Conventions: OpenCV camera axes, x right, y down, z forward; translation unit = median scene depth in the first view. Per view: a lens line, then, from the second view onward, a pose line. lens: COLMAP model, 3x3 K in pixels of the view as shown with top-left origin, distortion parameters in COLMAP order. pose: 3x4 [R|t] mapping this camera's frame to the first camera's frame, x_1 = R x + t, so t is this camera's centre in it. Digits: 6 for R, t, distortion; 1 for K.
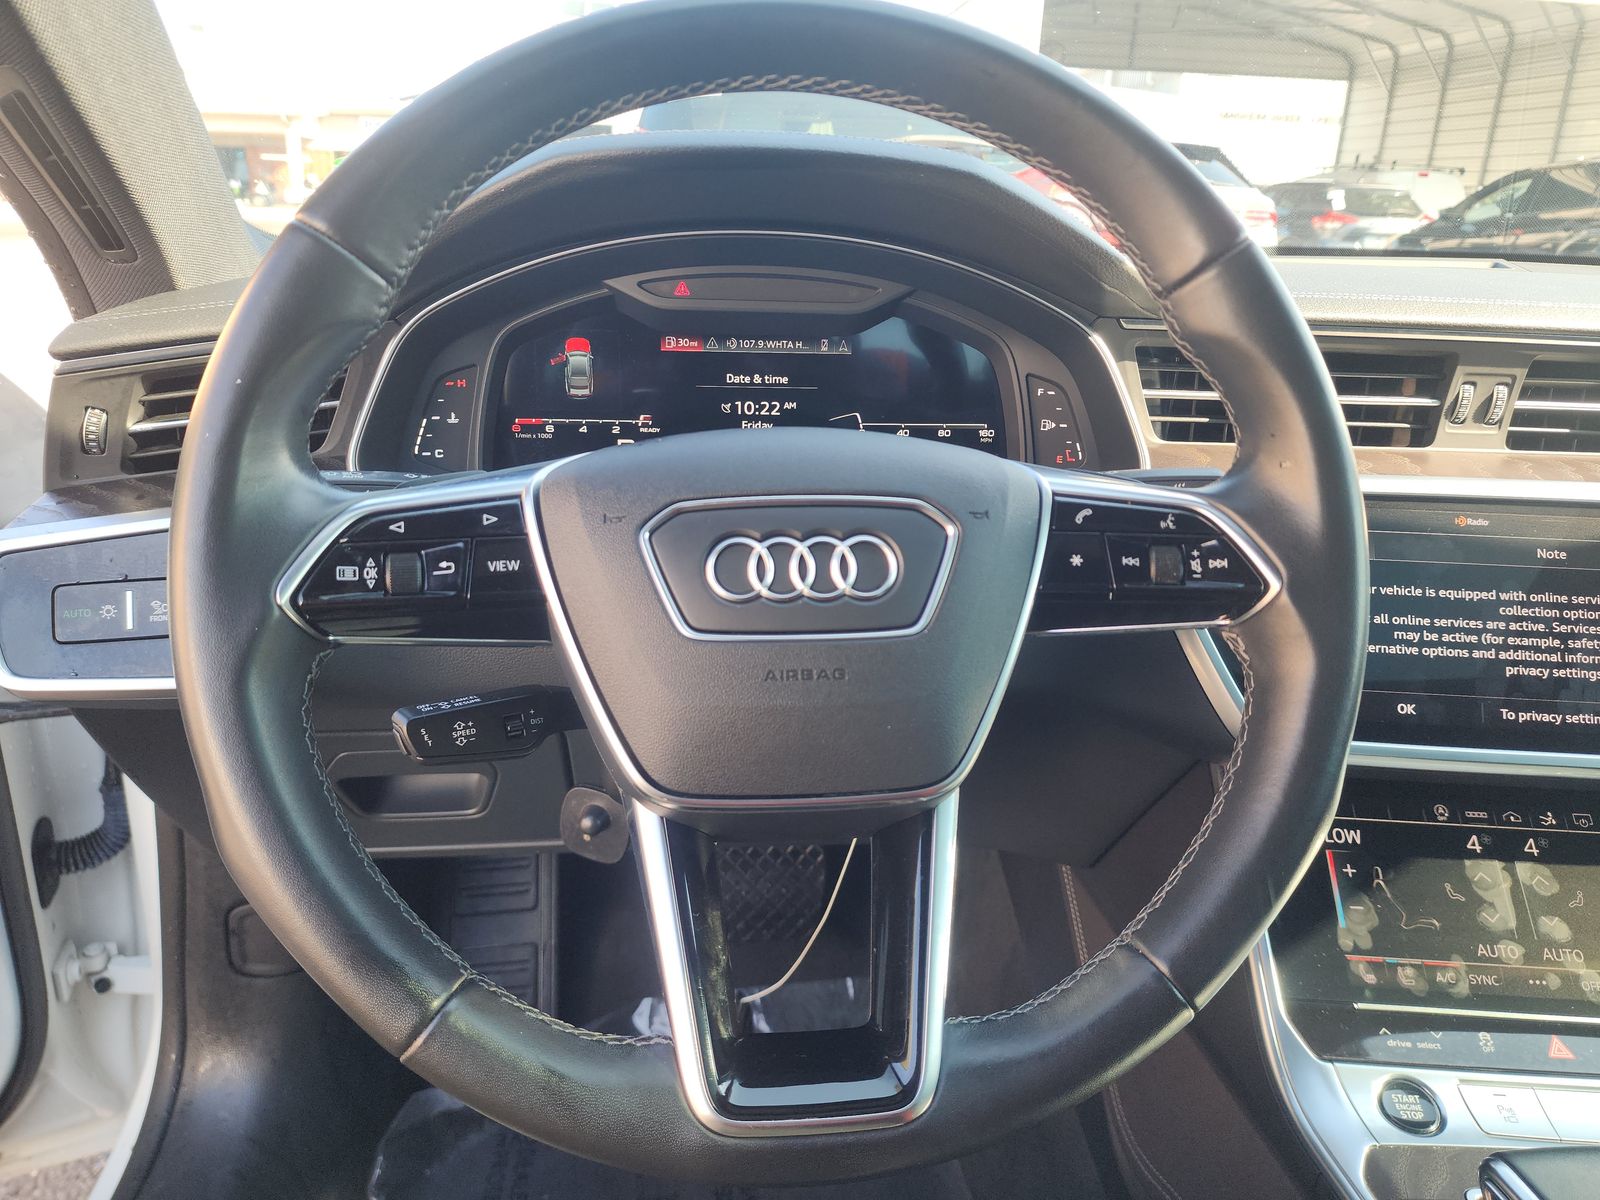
lens RADIAL K [[989.3, 0, 796.6], [0, 989.3, 595.6], [0, 0, 1]] dist [0.001612, -0.006060]
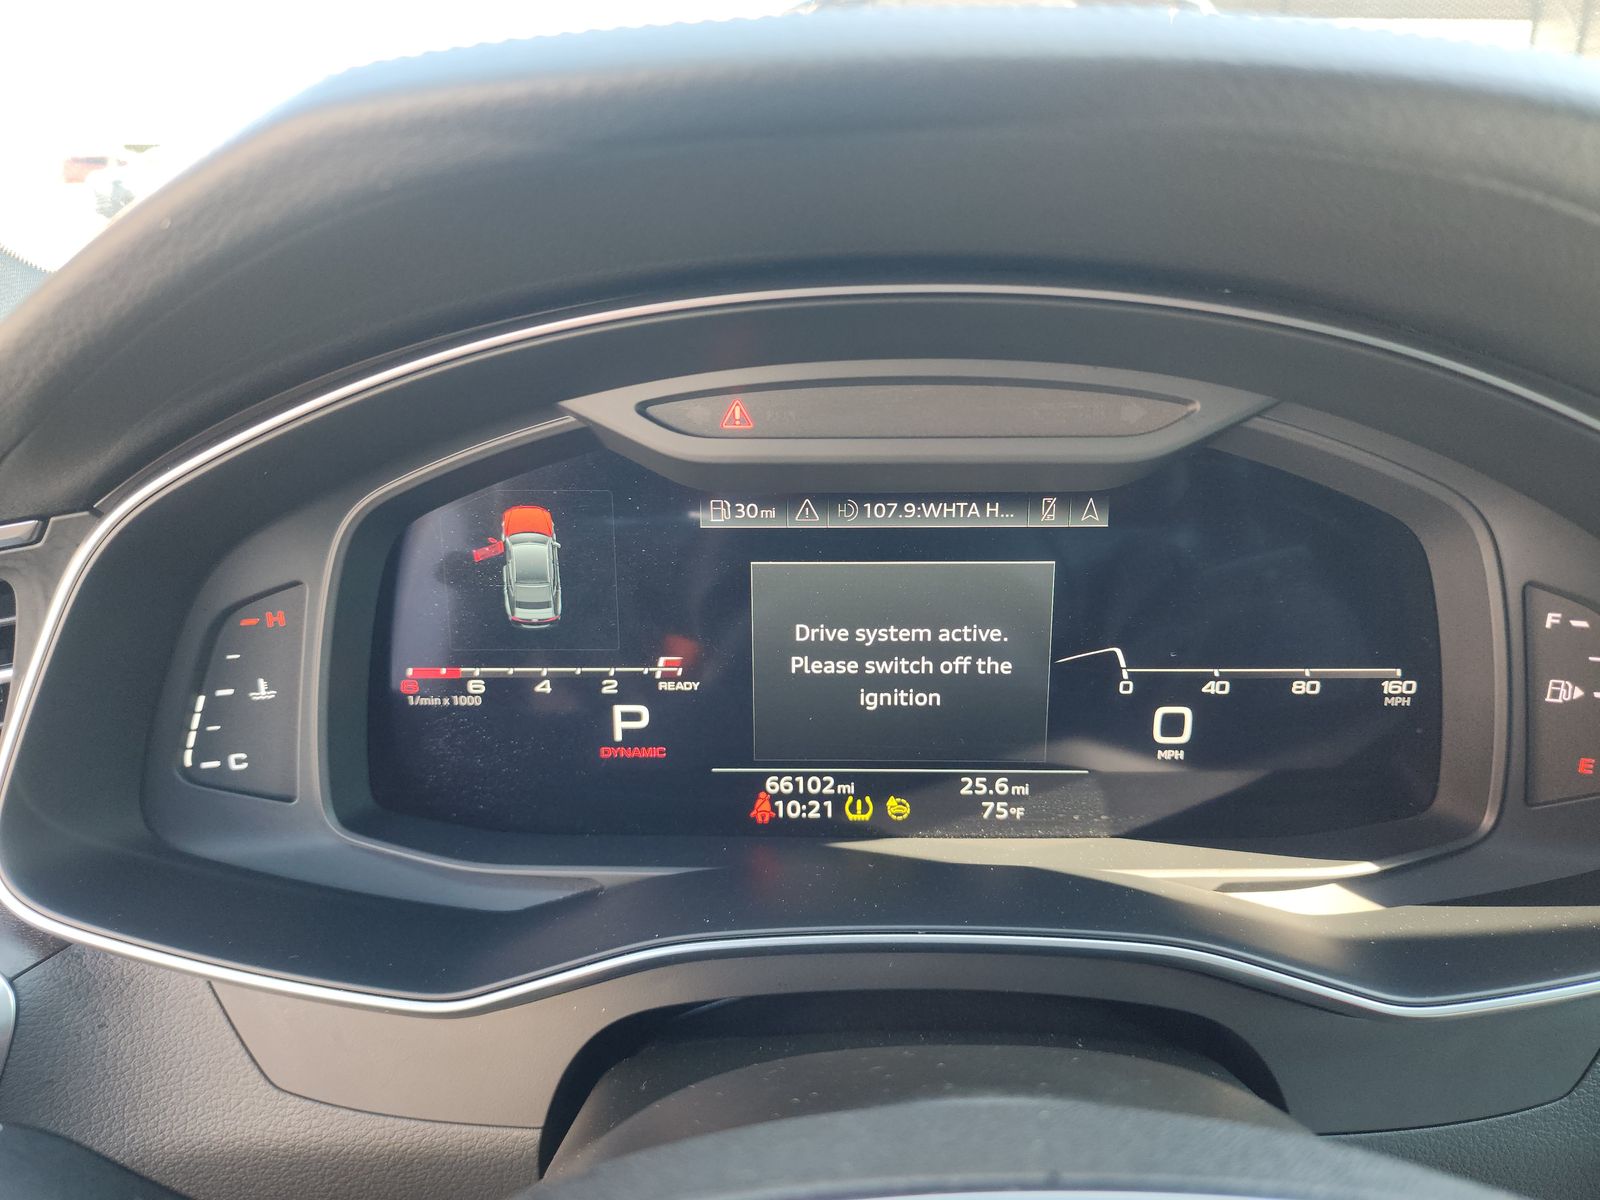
lens RADIAL K [[1048.5, 0, 800.0], [0, 1048.5, 600.0], [0, 0, 1]] dist [0.005815, -0.026392]
pose [[0.993933, 0.004333, -0.109903, -0.033871], [-0.003059, 0.999926, 0.011756, -0.220035], [0.109946, -0.011349, 0.993873, 0.506904]]
